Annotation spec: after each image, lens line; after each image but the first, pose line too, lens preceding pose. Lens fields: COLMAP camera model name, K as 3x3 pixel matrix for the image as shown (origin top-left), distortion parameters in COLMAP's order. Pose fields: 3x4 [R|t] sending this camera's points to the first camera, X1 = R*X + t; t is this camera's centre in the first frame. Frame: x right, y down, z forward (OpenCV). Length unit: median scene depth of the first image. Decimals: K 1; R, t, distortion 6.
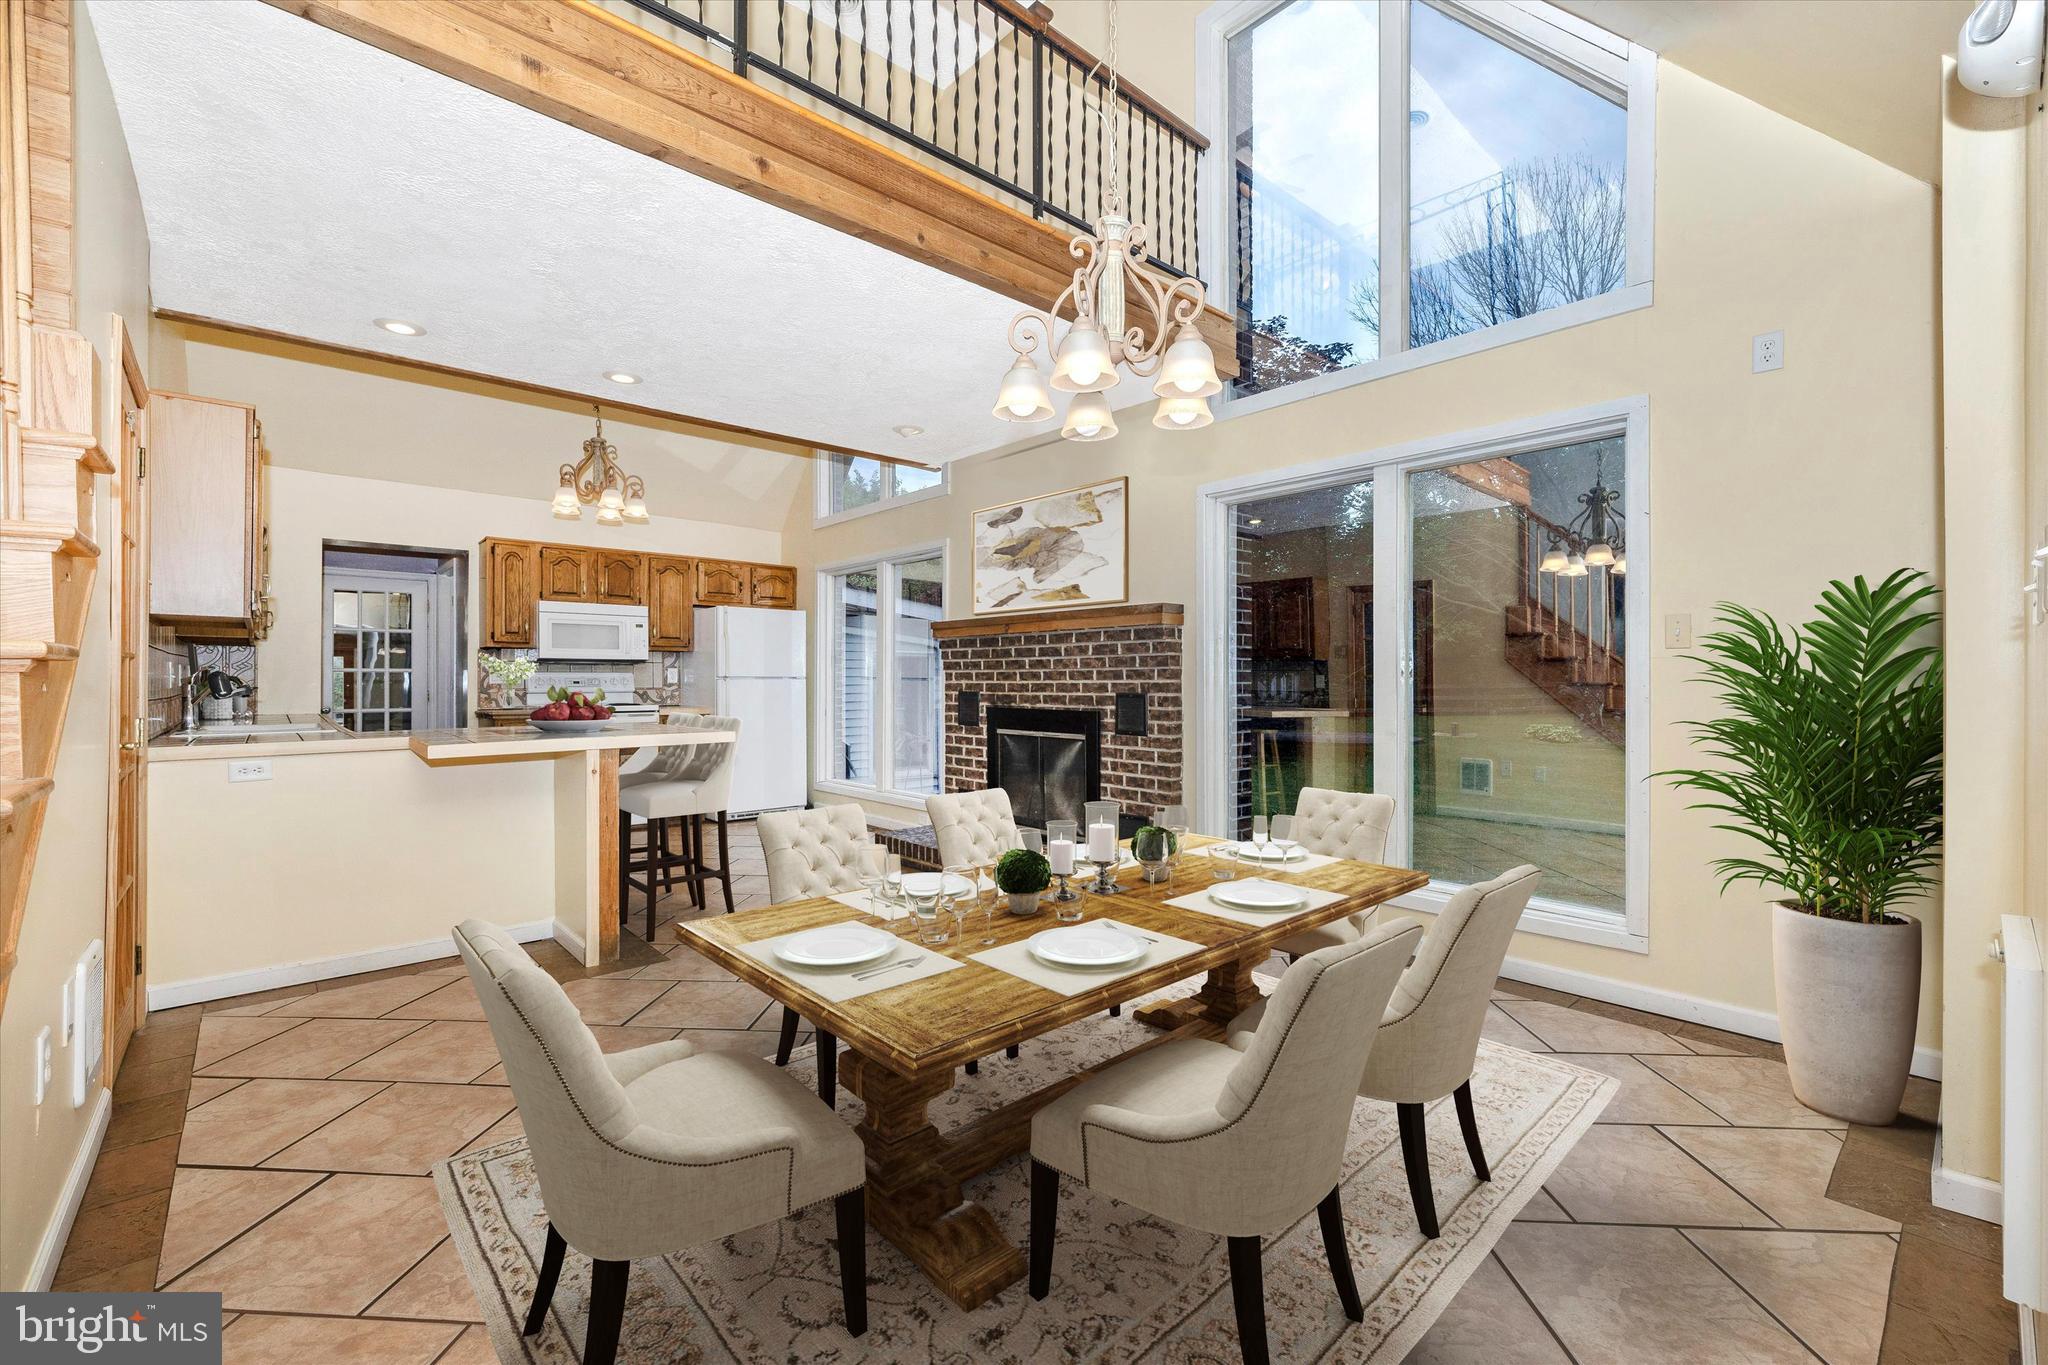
lens RADIAL K [[854.4, 0, 1031.3], [0, 854.4, 681.2], [0, 0, 1]] dist [-0.000057, -0.000132]
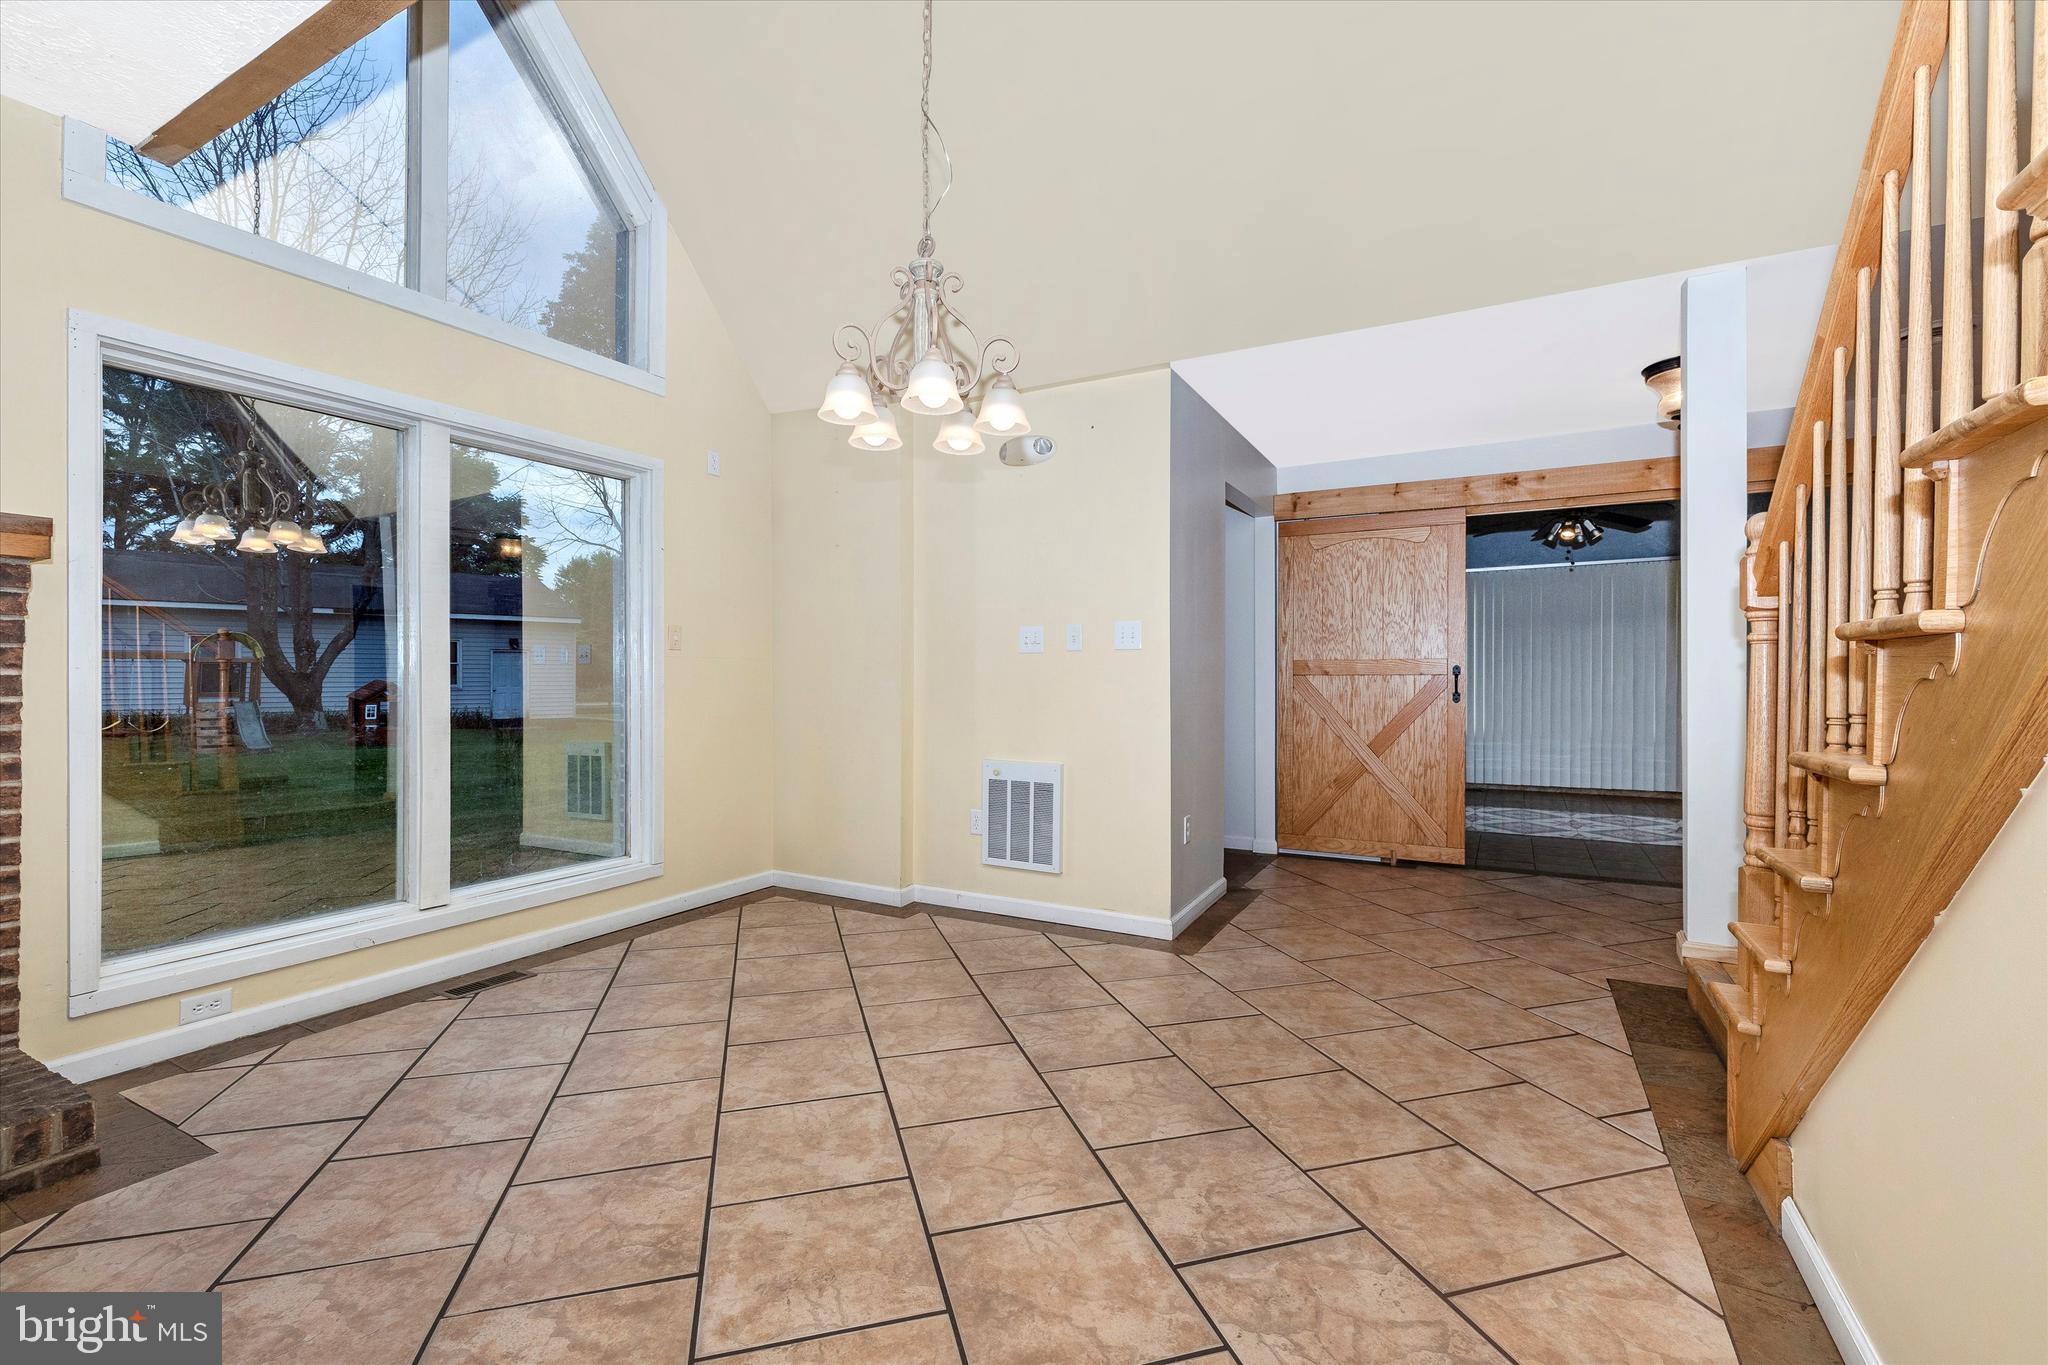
lens RADIAL K [[879.7, 0, 1024.0], [0, 879.7, 682.5], [0, 0, 1]] dist [-0.001452, 0.000042]
pose [[-0.332582, -0.006898, 0.943049, -1.016792], [0.001126, 0.999970, 0.007712, 0.017305], [-0.943074, 0.003627, -0.332564, 1.258245]]
